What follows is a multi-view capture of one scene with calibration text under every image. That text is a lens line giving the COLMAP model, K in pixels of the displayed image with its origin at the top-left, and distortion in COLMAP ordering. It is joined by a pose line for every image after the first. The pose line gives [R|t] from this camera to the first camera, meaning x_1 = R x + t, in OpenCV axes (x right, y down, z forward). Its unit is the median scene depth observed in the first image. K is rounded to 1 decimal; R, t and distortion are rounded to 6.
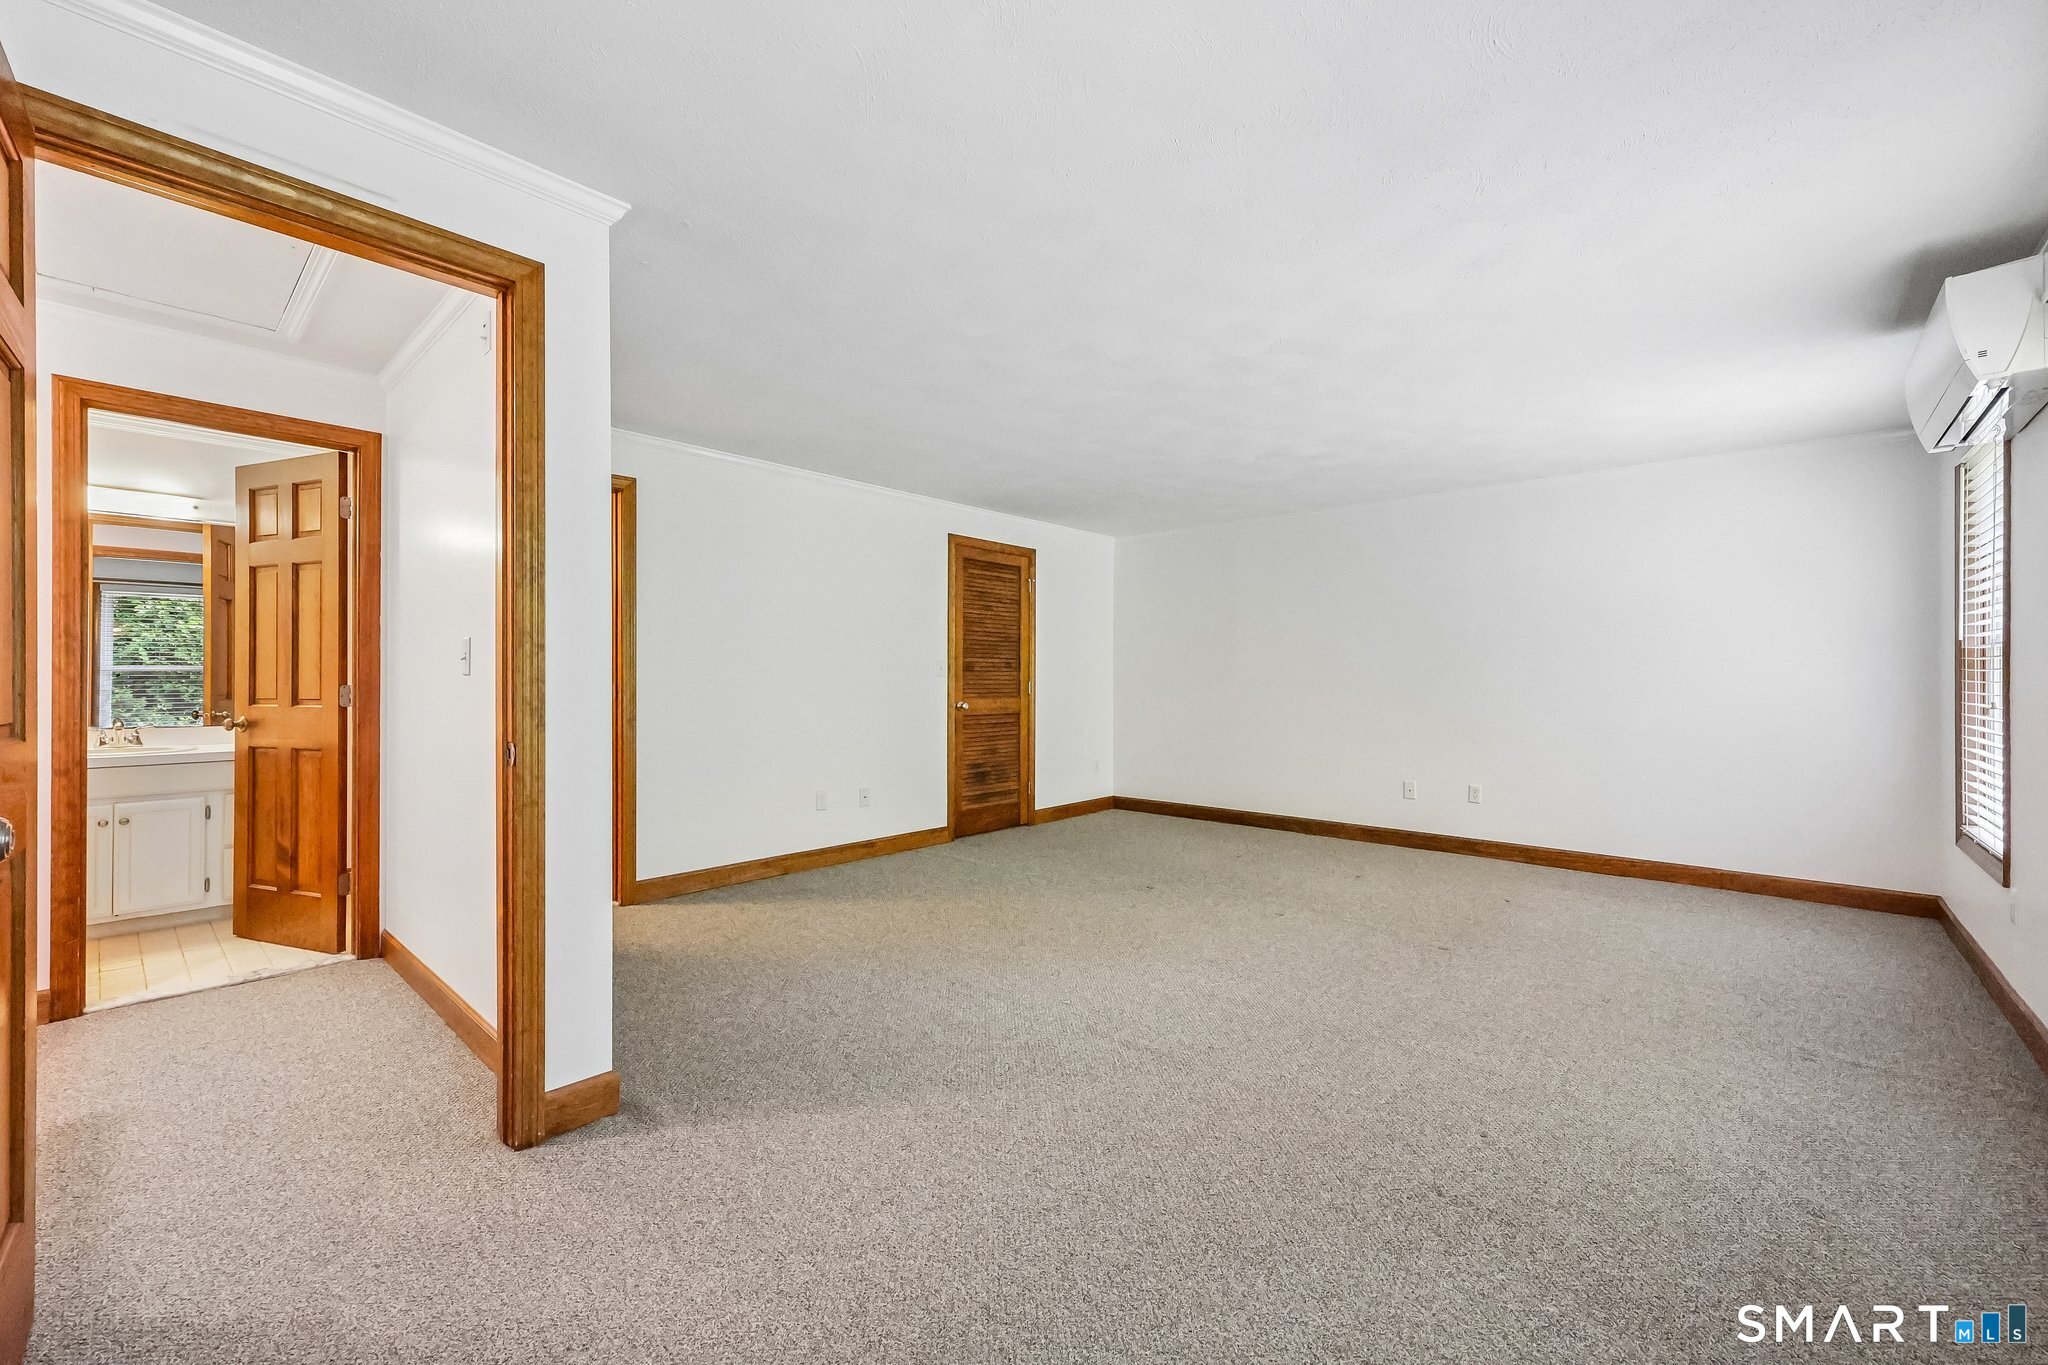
lens RADIAL K [[829.3, 0, 1021.9], [0, 829.3, 690.5], [0, 0, 1]] dist [0.010967, 0.000460]
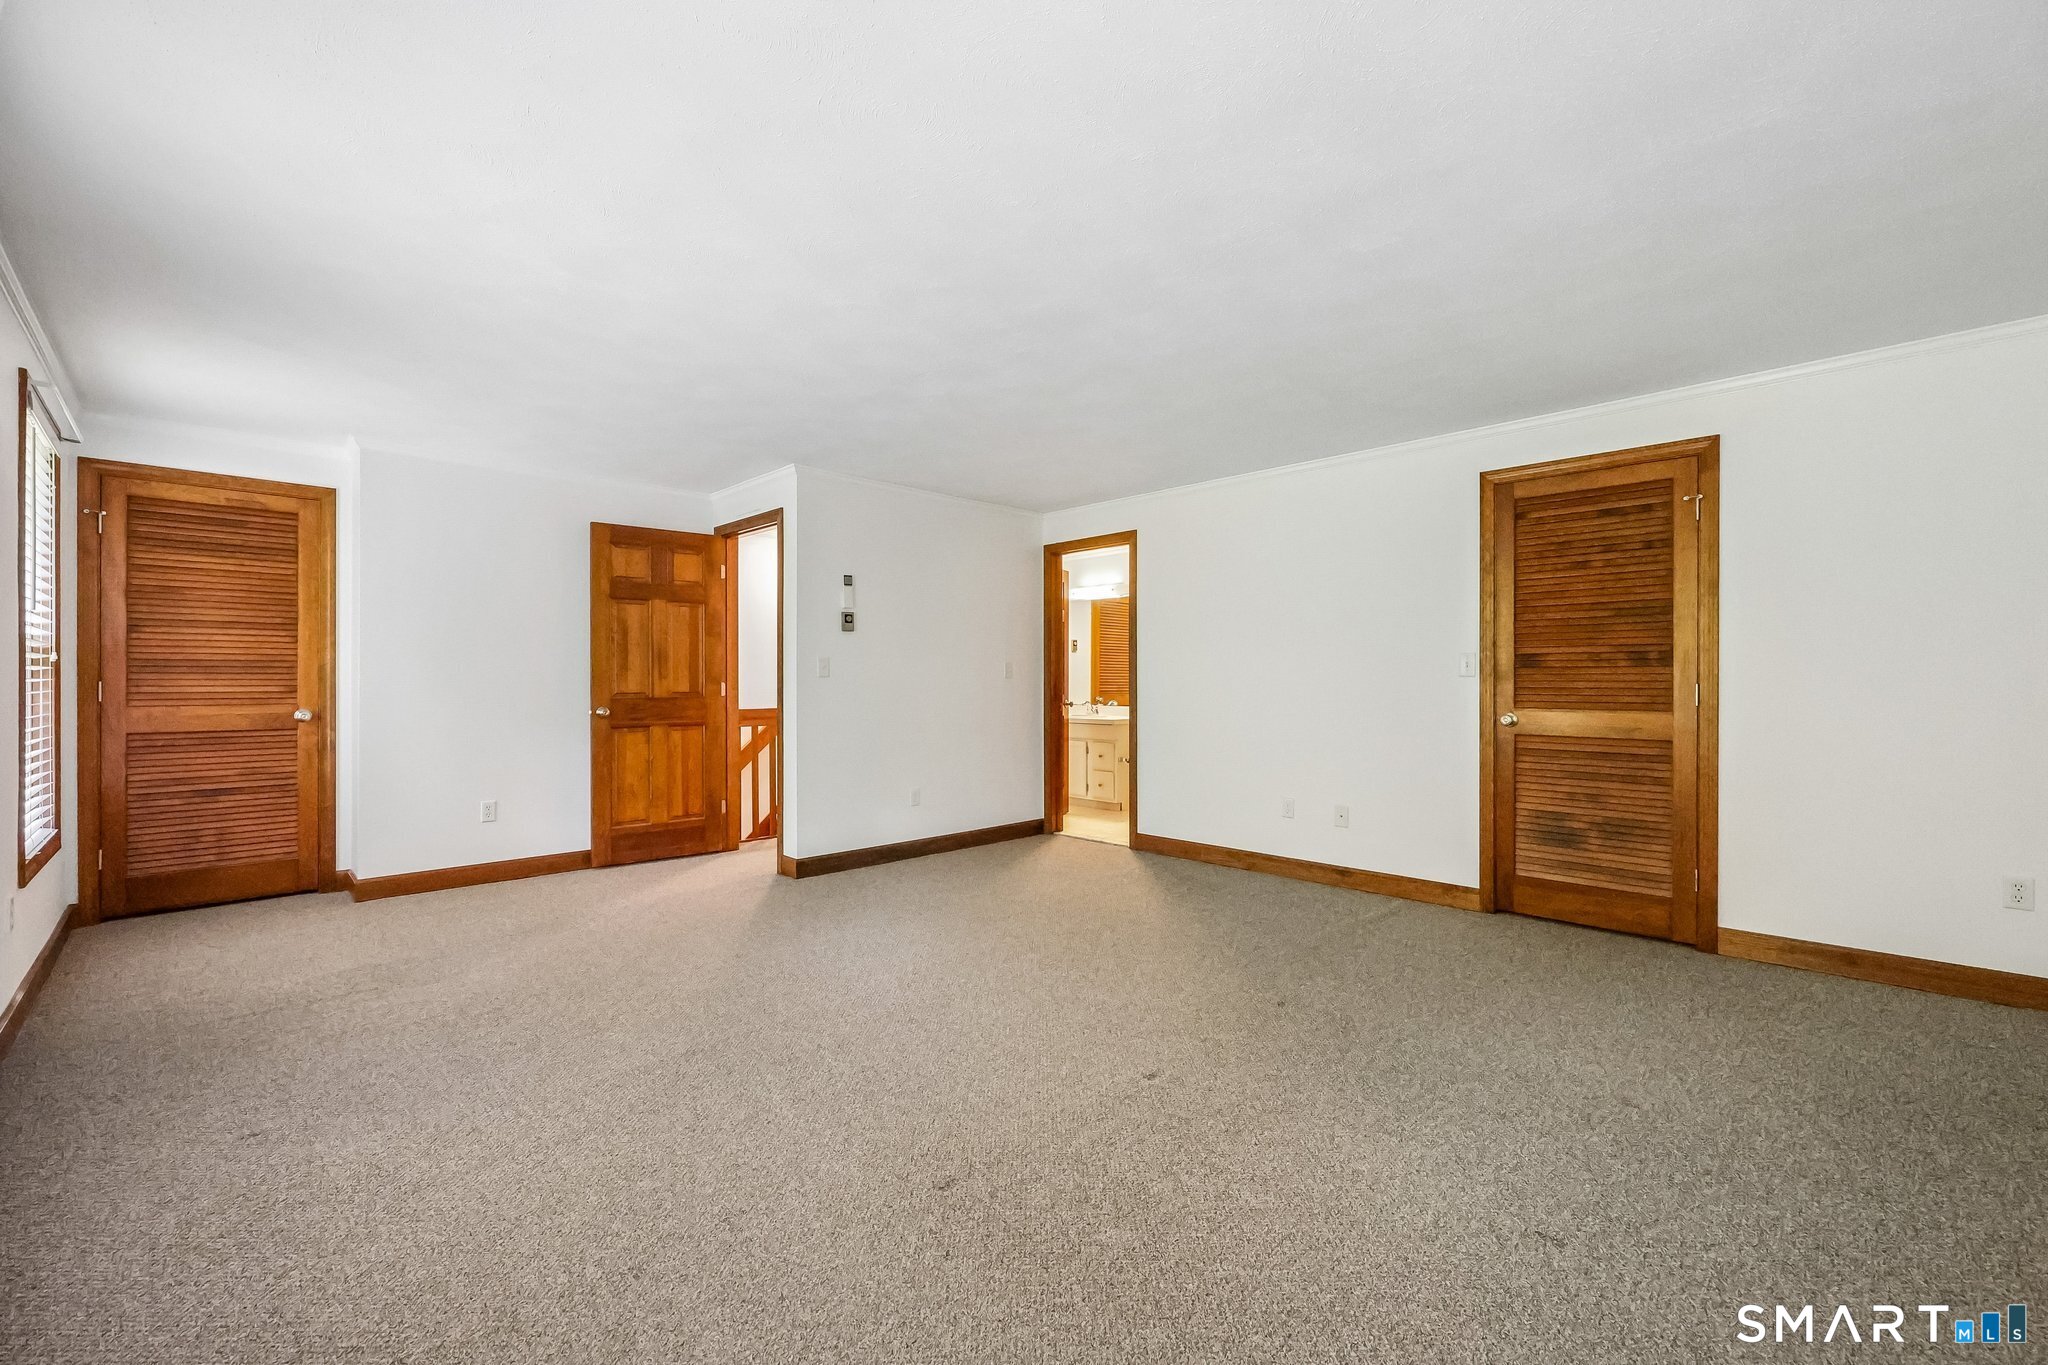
lens RADIAL K [[829.3, 0, 1019.2], [0, 829.3, 668.8], [0, 0, 1]] dist [0.010967, 0.000460]
pose [[-0.056809, -0.007769, -0.998355, 0.608231], [-0.001370, 0.999969, -0.007703, -0.016884], [0.998384, 0.000931, -0.056818, 0.618950]]
